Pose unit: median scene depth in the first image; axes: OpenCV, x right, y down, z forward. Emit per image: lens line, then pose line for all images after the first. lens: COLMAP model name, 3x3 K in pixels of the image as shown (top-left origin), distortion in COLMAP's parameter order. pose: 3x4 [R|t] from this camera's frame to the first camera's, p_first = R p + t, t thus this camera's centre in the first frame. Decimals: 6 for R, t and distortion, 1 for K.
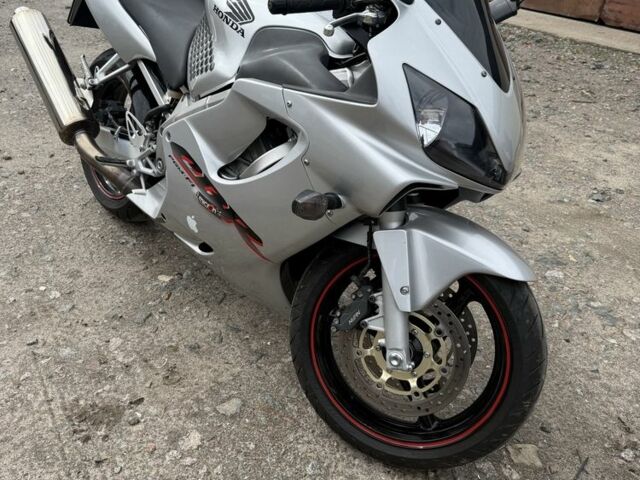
lens RADIAL K [[600.1, 0, 317.3], [0, 600.1, 244.9], [0, 0, 1]] dist [0.029572, 0.000000]
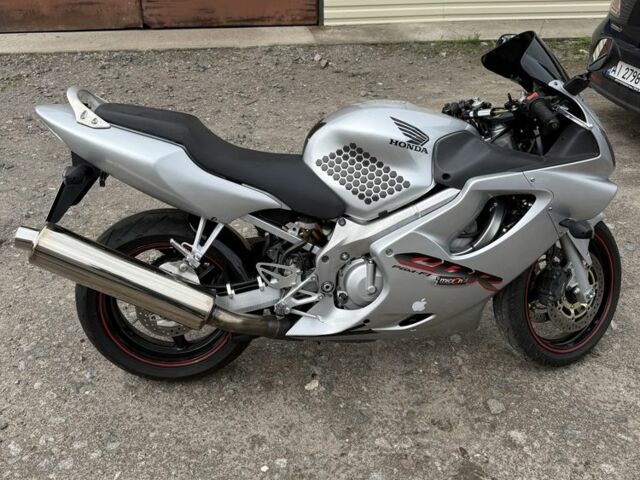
lens RADIAL K [[600.1, 0, 324.1], [0, 600.1, 236.4], [0, 0, 1]] dist [0.029572, 0.000000]
pose [[0.591938, -0.467099, 0.656832, -0.877333], [0.455099, 0.866302, 0.205926, -0.412248], [-0.665203, 0.177028, 0.725373, 0.178710]]
